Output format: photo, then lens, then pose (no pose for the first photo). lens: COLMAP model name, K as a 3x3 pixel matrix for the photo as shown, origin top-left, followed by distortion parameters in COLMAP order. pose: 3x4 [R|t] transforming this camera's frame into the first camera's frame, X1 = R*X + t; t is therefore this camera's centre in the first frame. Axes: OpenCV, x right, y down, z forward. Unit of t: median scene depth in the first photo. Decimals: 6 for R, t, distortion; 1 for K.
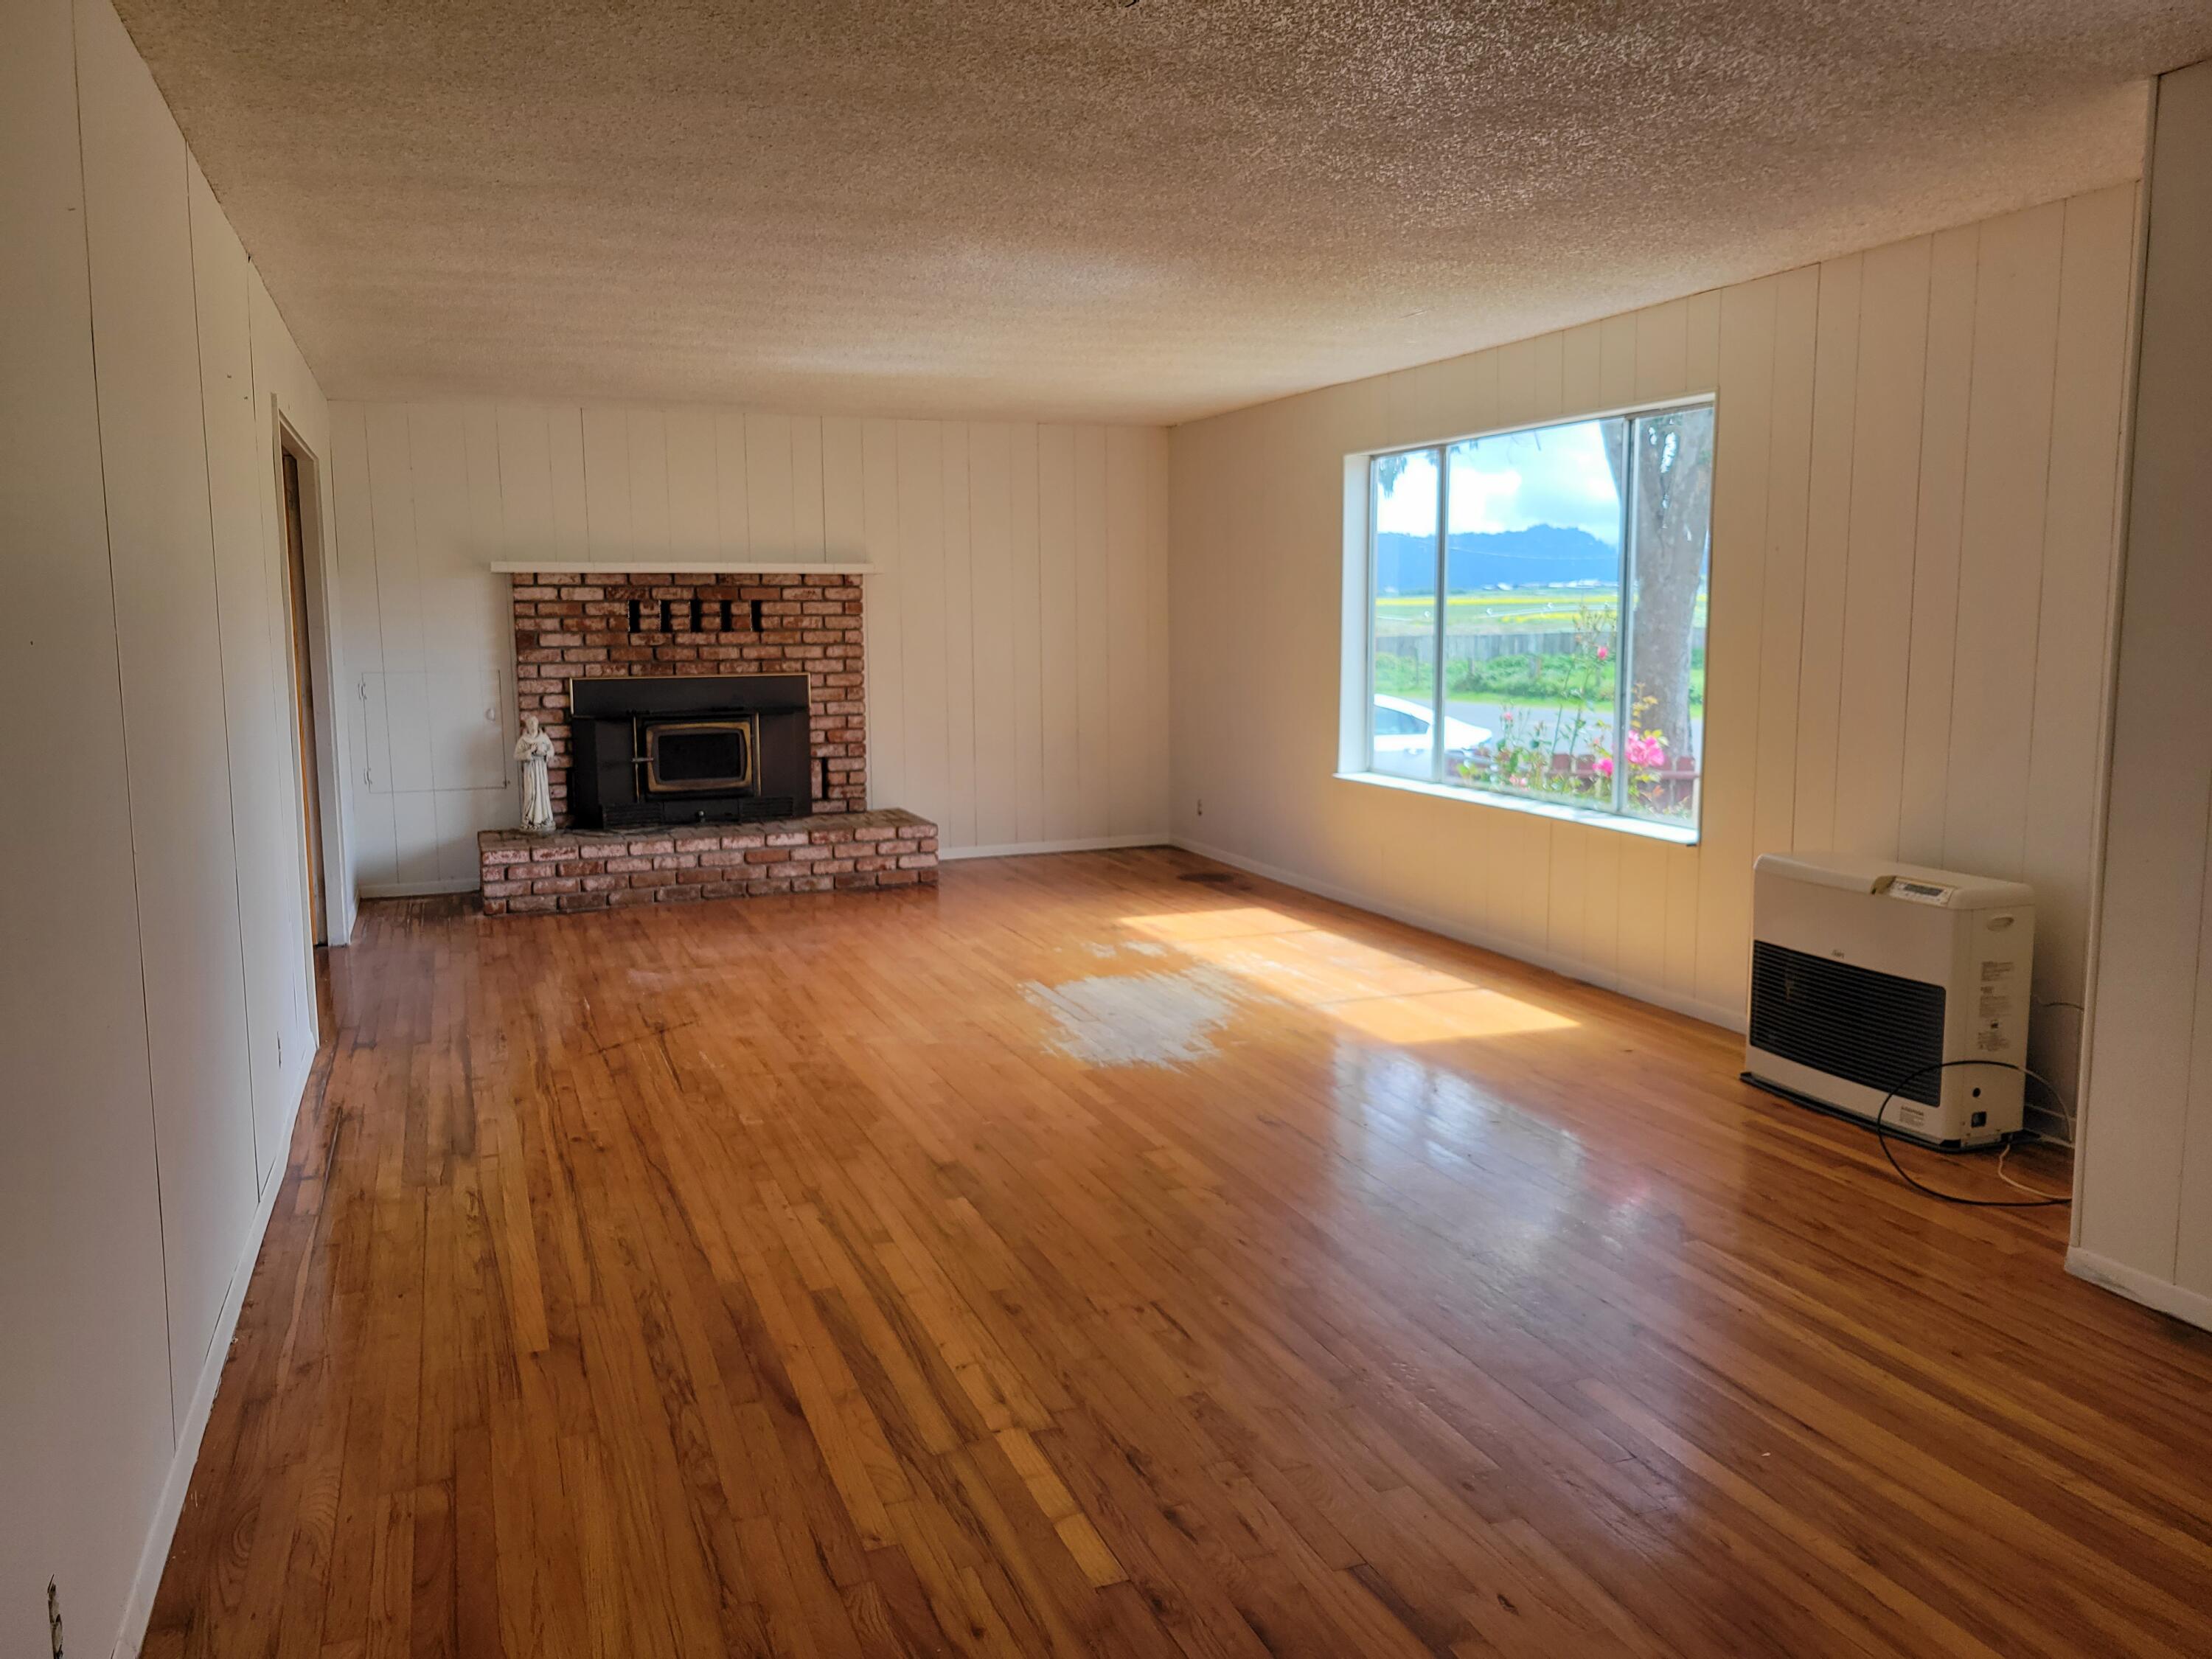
lens RADIAL K [[1679.0, 0, 1069.7], [0, 1679.0, 823.7], [0, 0, 1]] dist [0.011364, 0.000320]
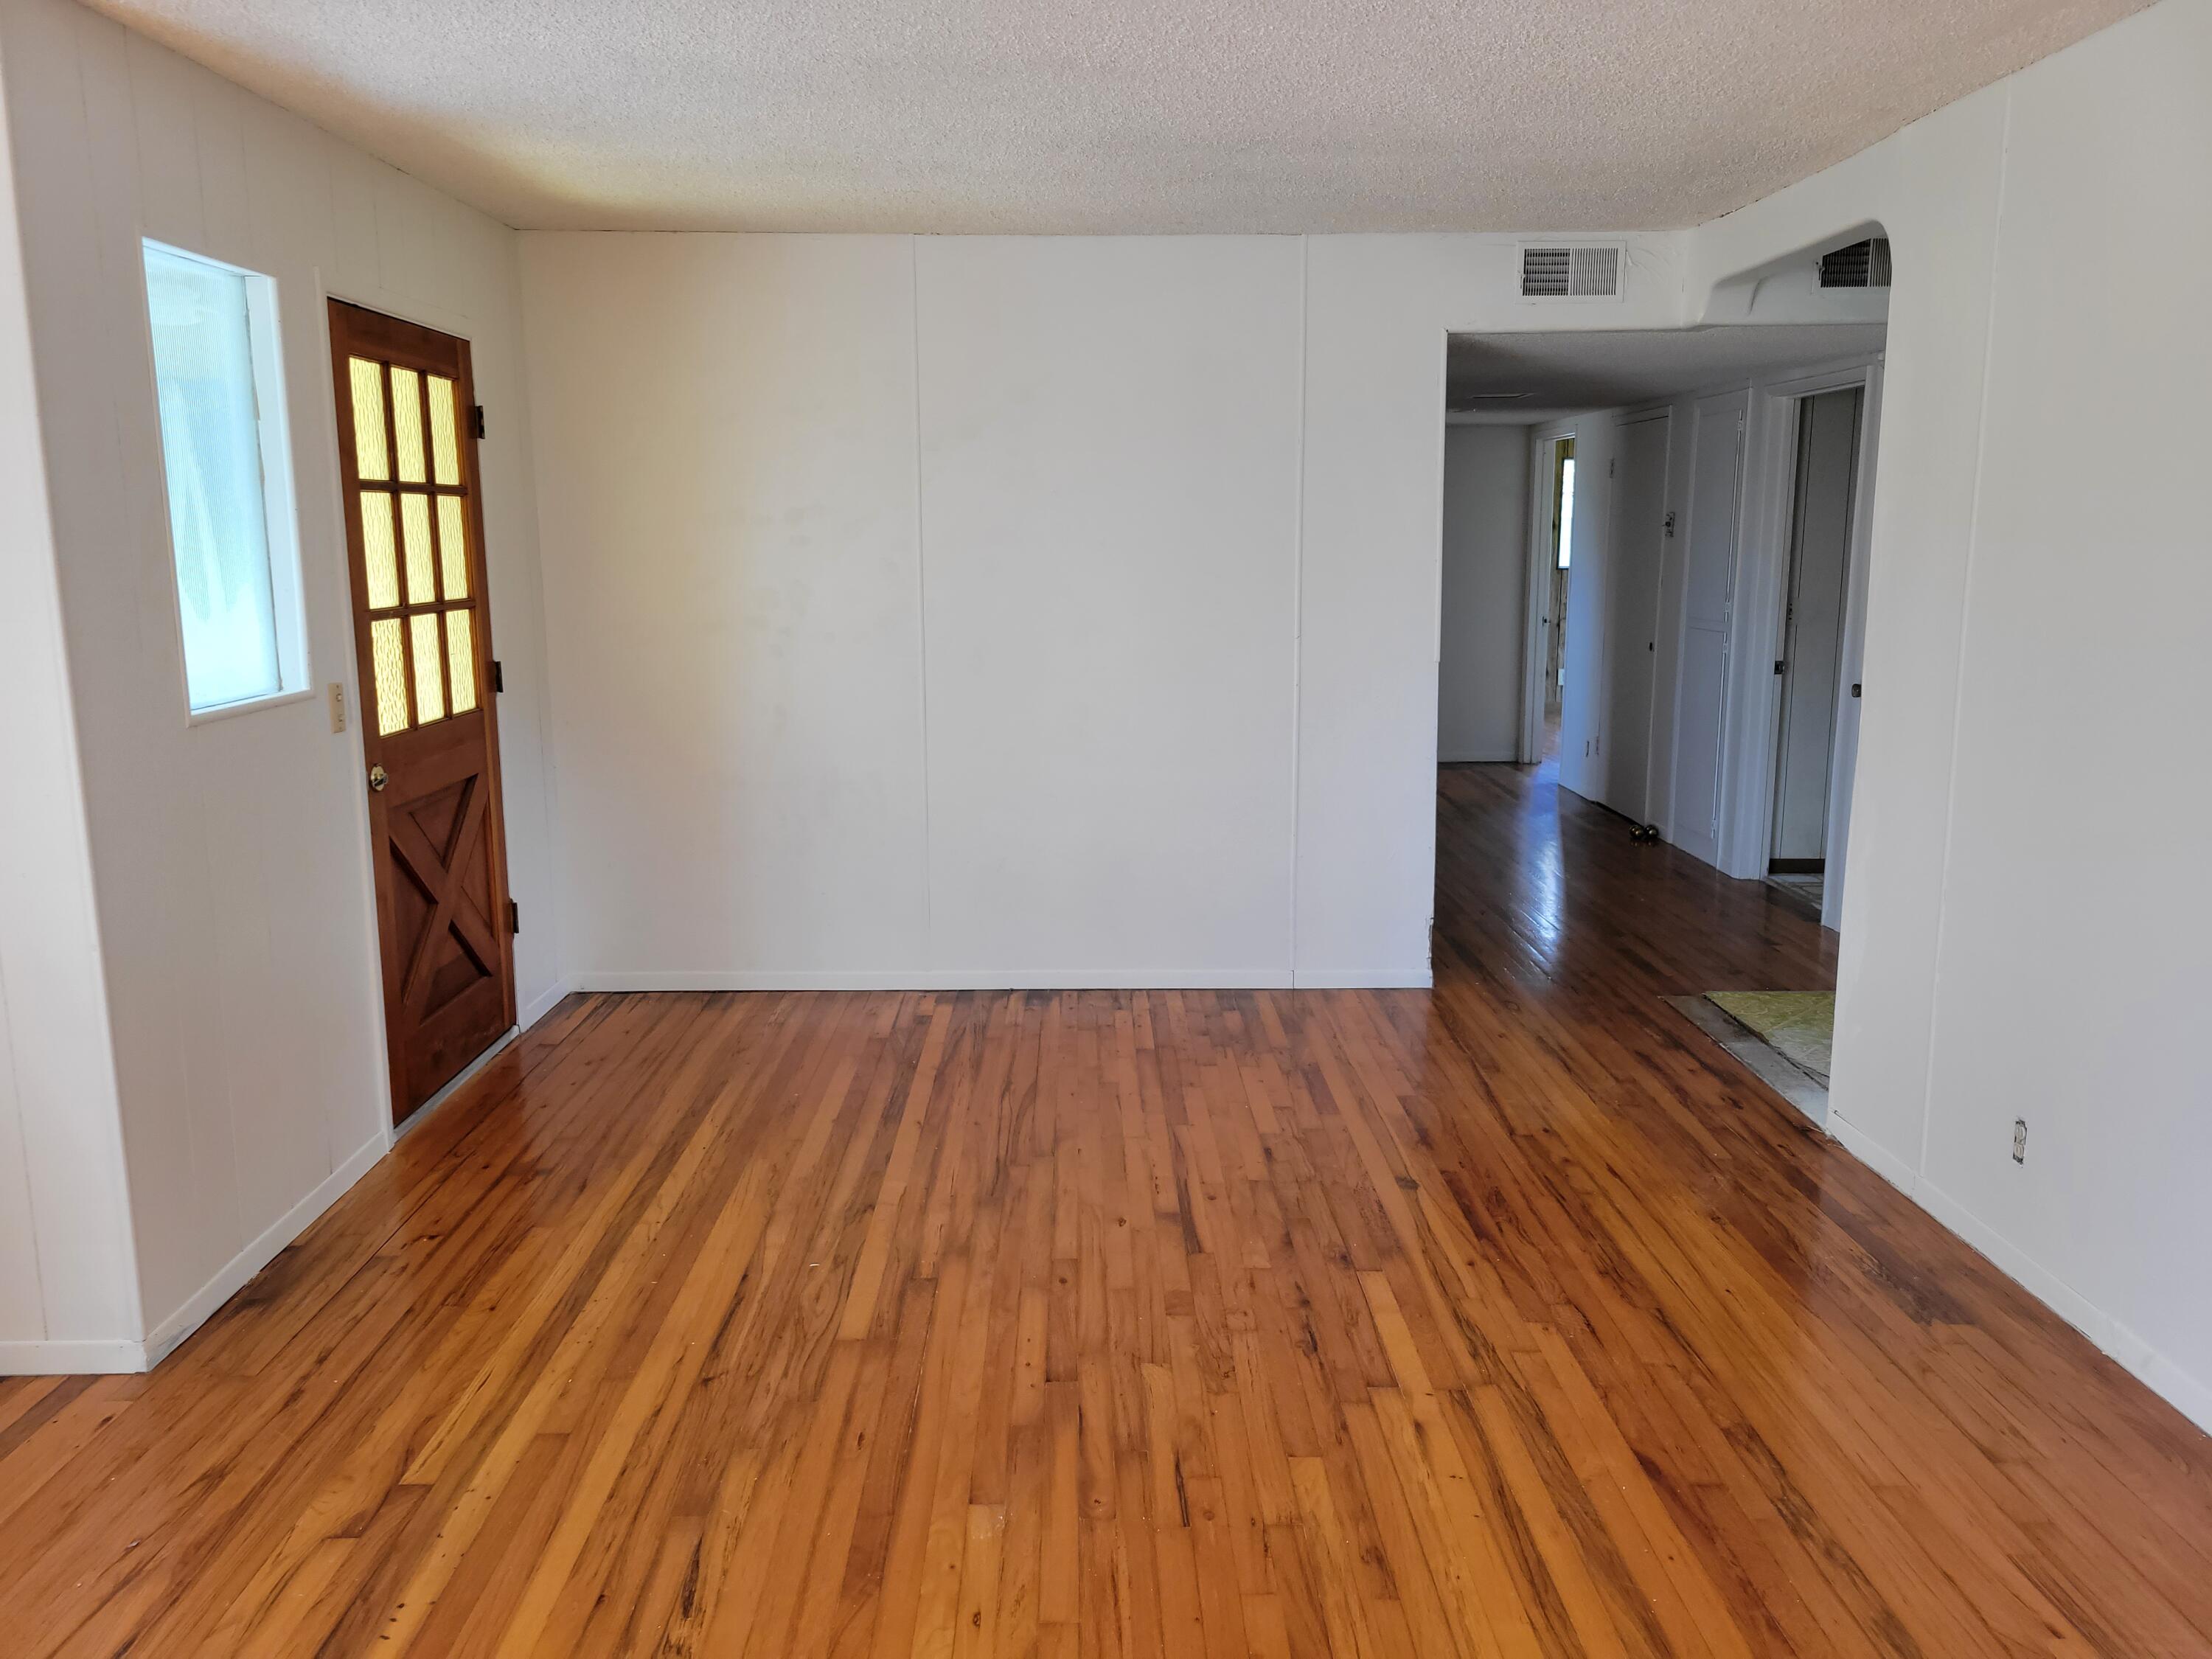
lens RADIAL K [[1658.6, 0, 1081.9], [0, 1658.6, 827.6], [0, 0, 1]] dist [0.056213, -0.037305]
pose [[-0.940328, -0.046731, 0.337045, -0.160348], [0.057657, 0.954319, 0.293174, -0.261279], [-0.335348, 0.295113, -0.894679, 1.761171]]
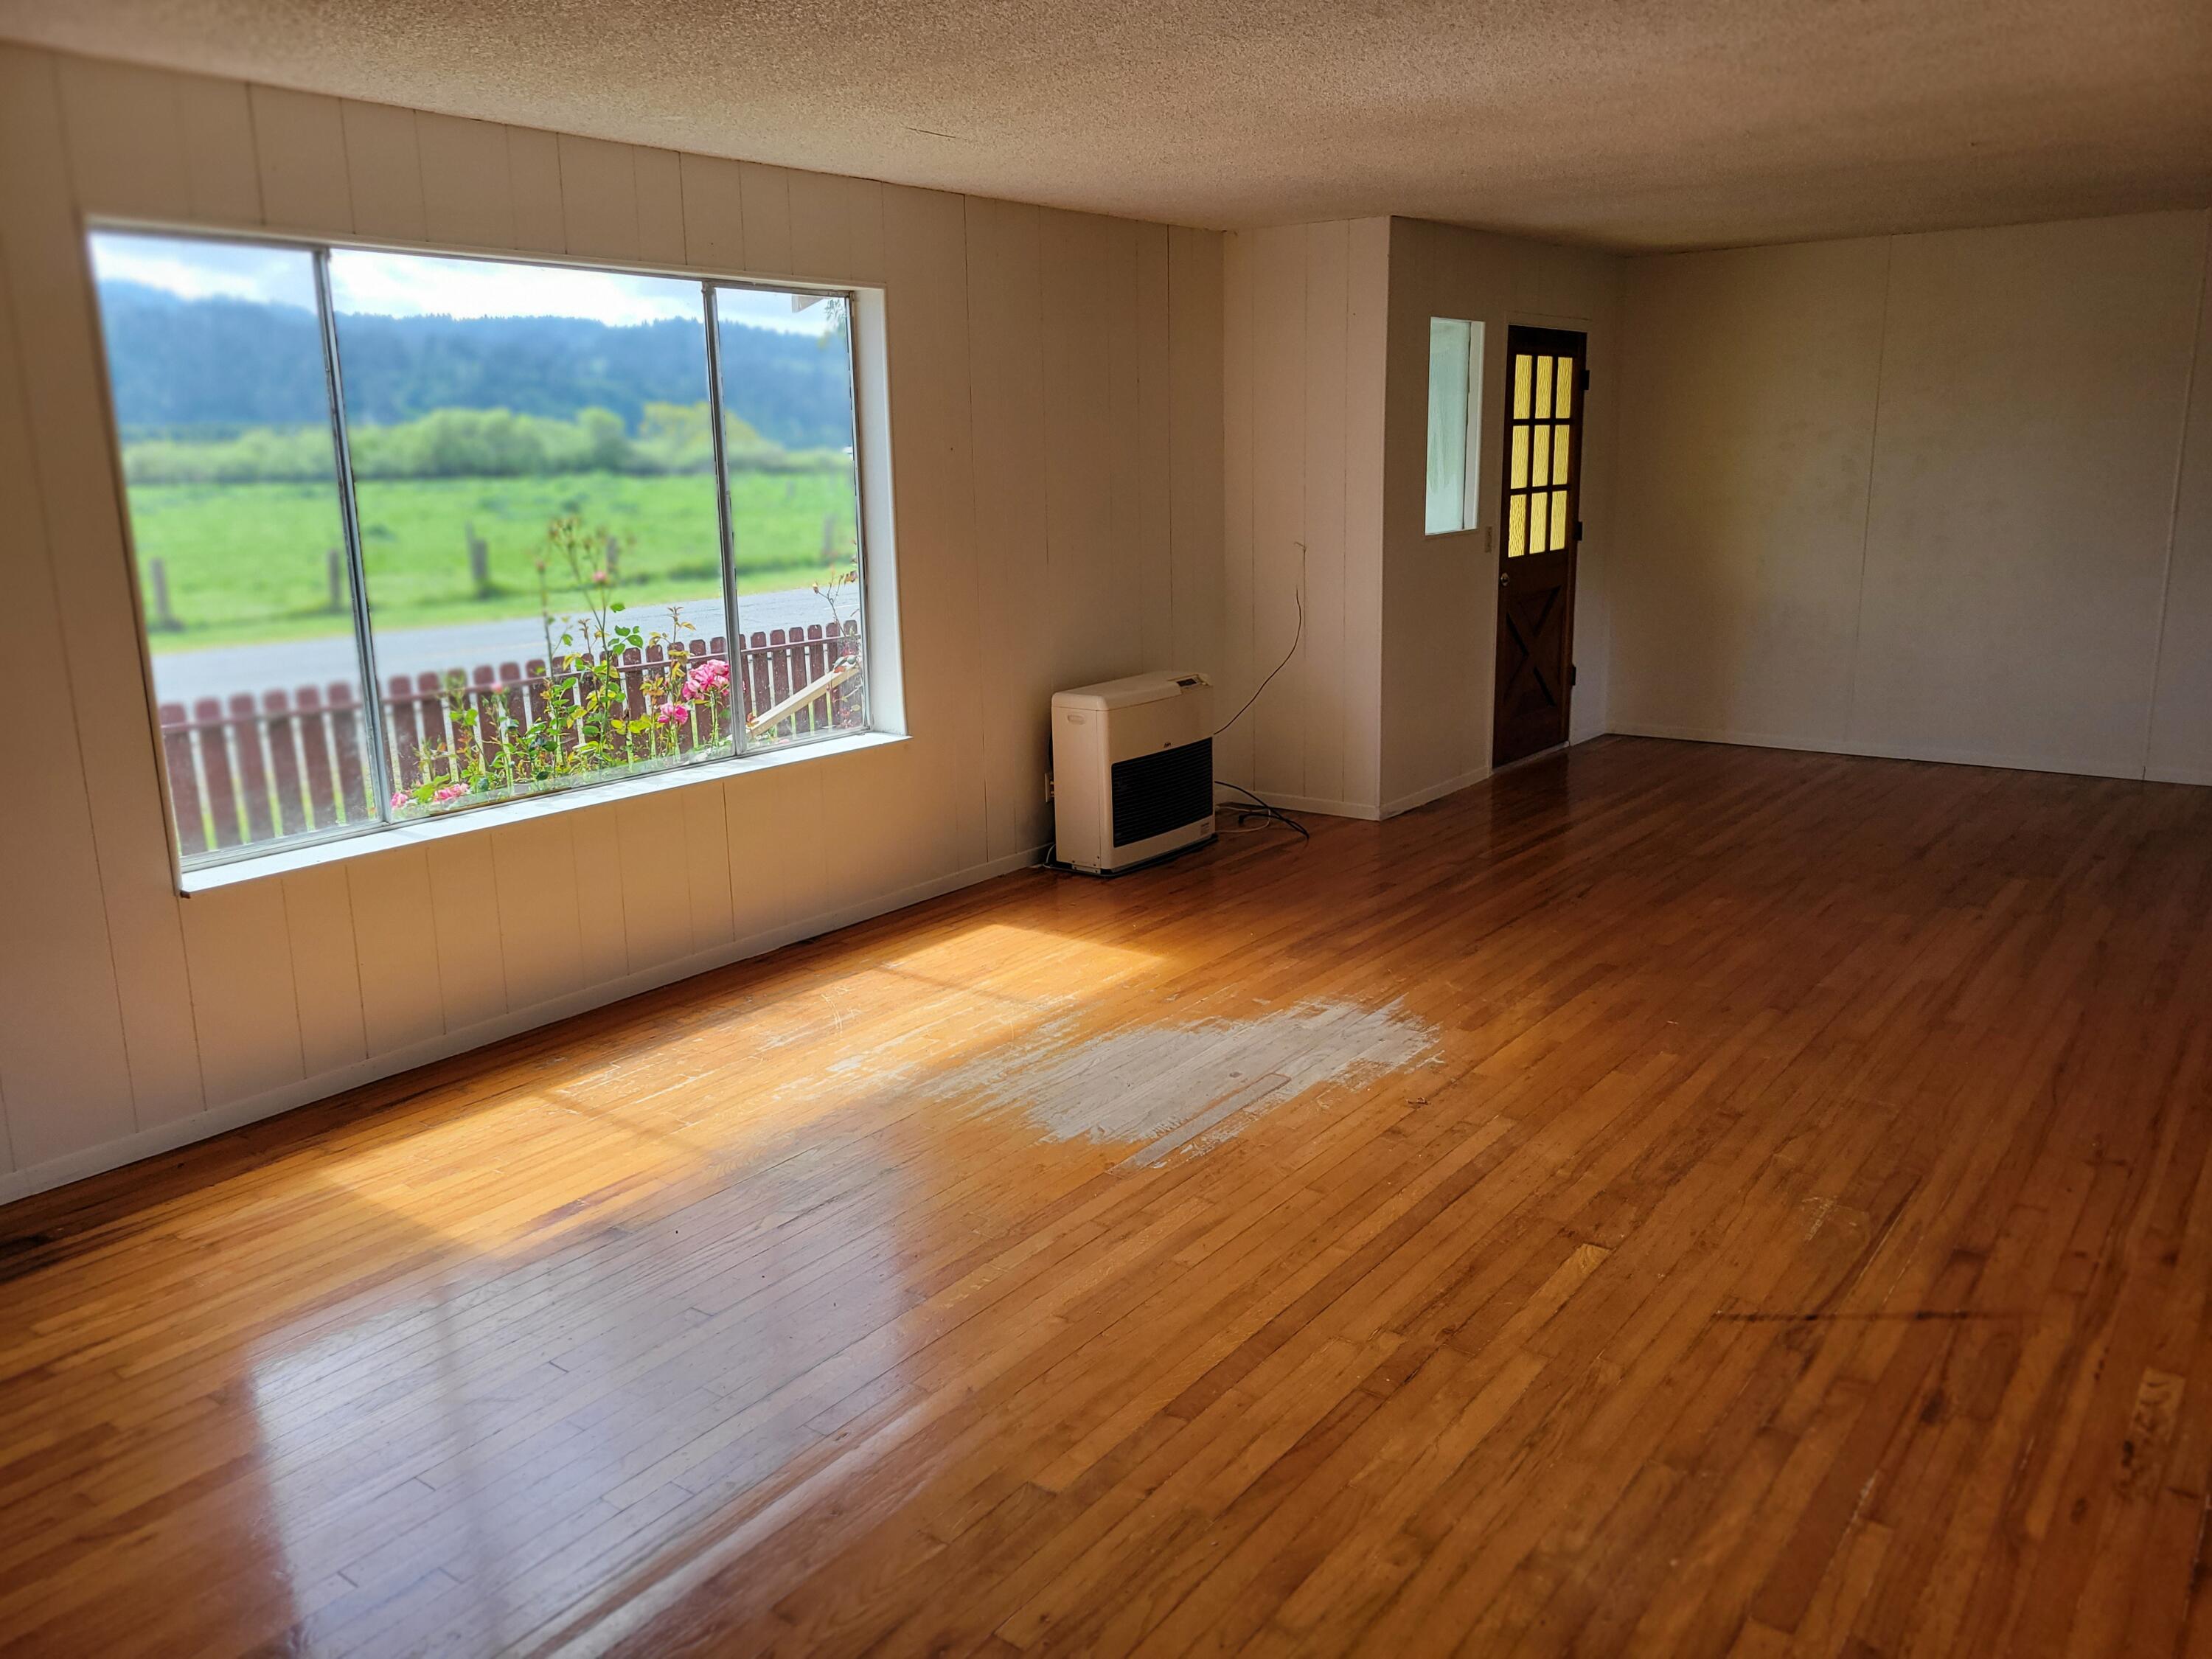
lens RADIAL K [[1679.0, 0, 1069.7], [0, 1679.0, 823.7], [0, 0, 1]] dist [0.011364, 0.000320]
pose [[-0.528896, -0.163881, 0.832713, -0.984783], [0.138513, 0.951355, 0.275206, -0.374266], [-0.837307, 0.260896, -0.480469, 2.587022]]
